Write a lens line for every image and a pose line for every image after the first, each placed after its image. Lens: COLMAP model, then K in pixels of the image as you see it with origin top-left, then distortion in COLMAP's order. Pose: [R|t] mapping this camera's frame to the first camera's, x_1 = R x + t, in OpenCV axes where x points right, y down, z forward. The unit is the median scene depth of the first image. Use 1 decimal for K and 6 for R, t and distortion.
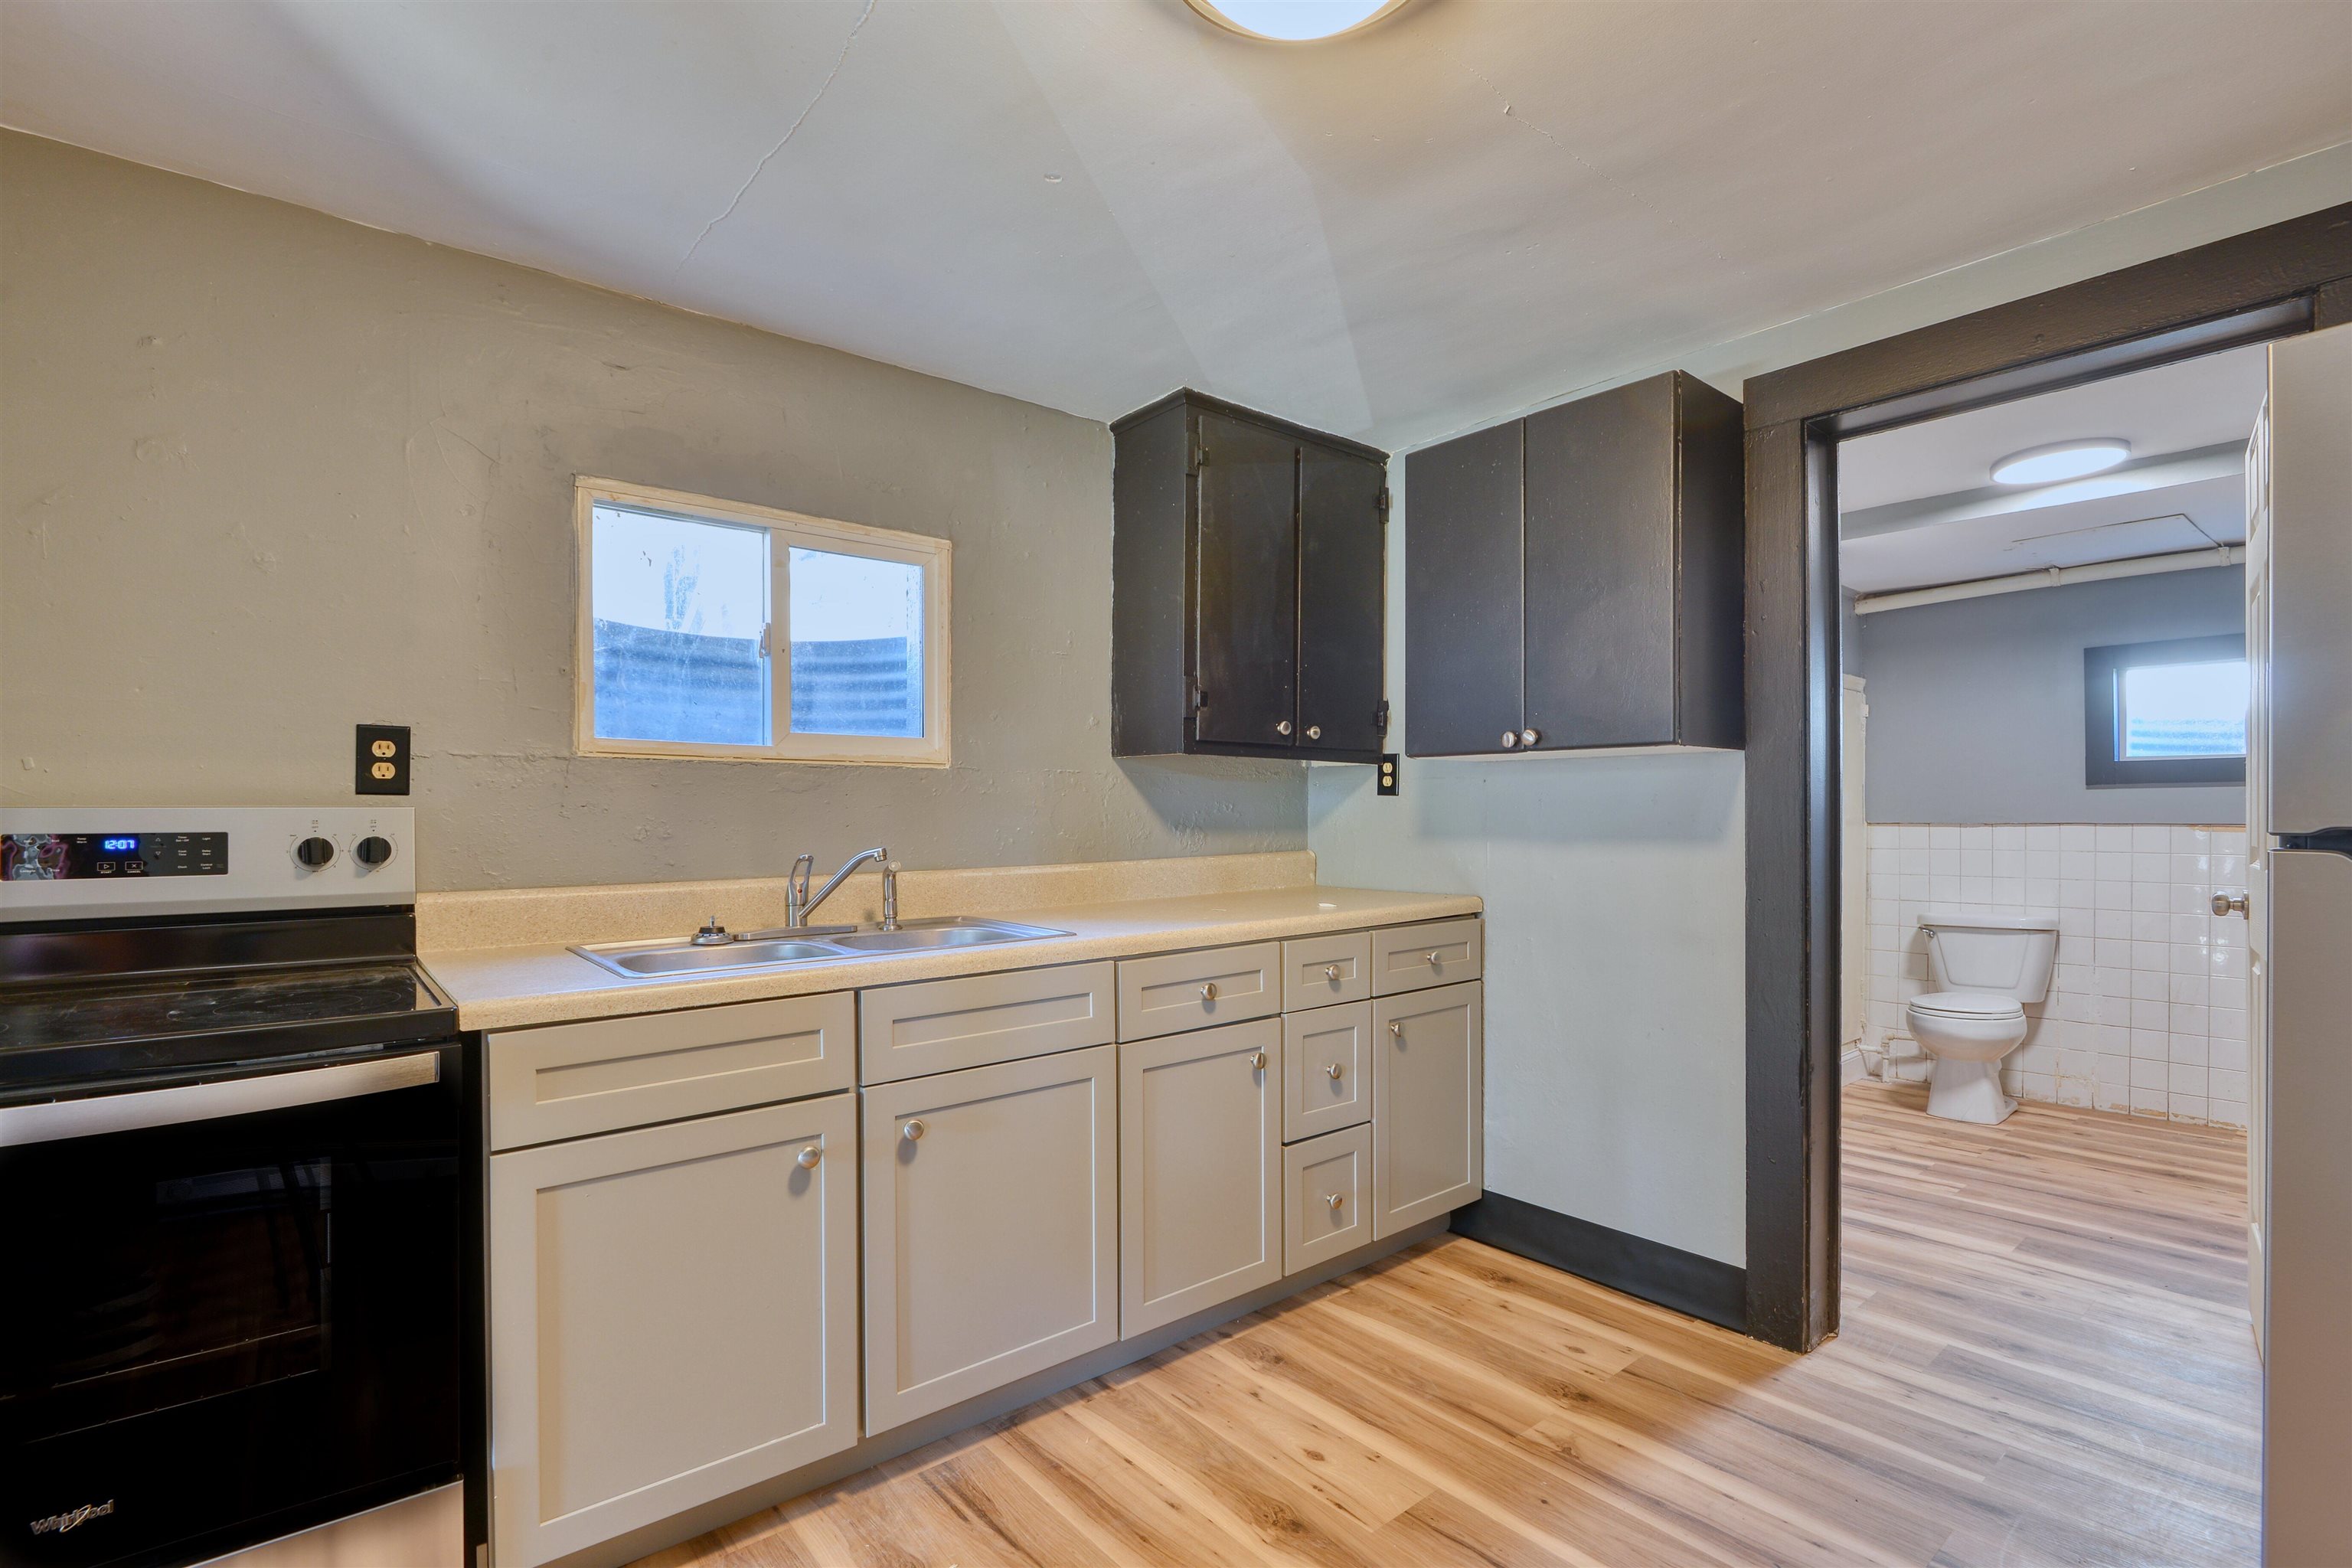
lens RADIAL K [[1089.2, 0, 1159.8], [0, 1089.2, 802.0], [0, 0, 1]] dist [-0.006112, -0.002132]
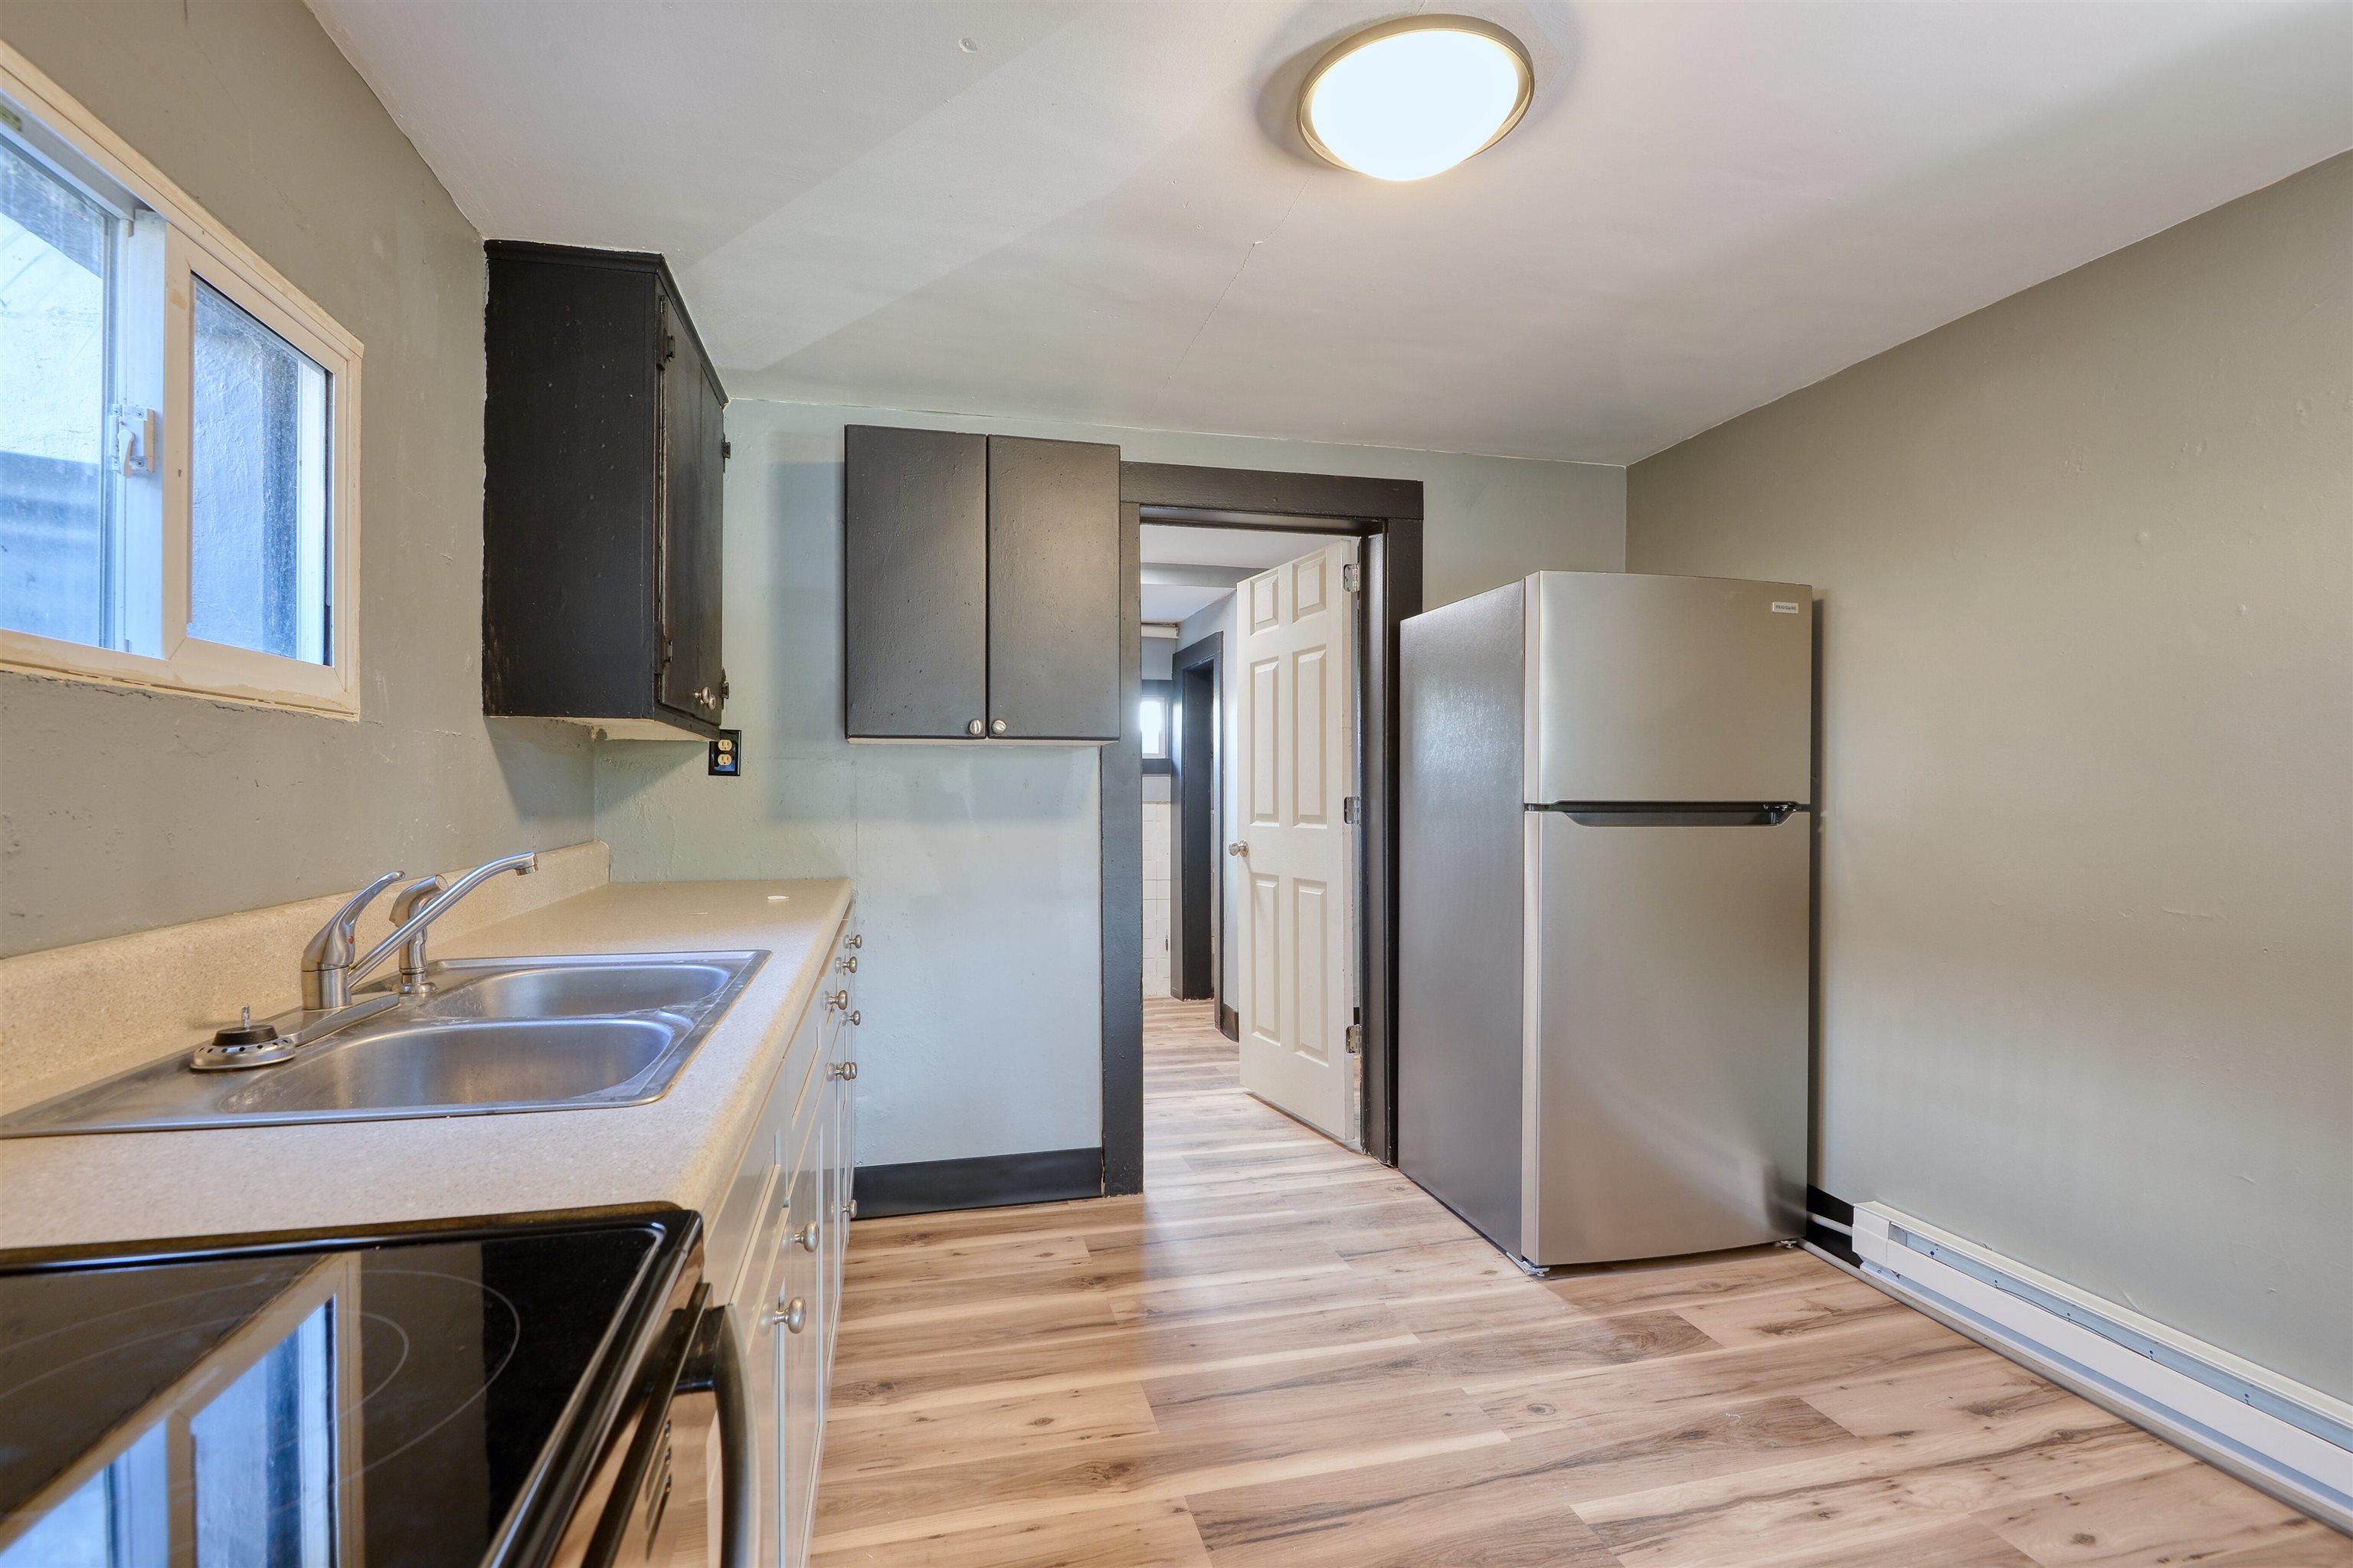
lens RADIAL K [[1089.7, 0, 1167.4], [0, 1089.7, 787.4], [0, 0, 1]] dist [-0.006112, -0.002132]
pose [[0.427754, 0.005306, 0.903879, -0.604449], [-0.008061, 0.999965, -0.002056, 0.003688], [-0.903859, -0.006407, 0.427782, 0.376544]]
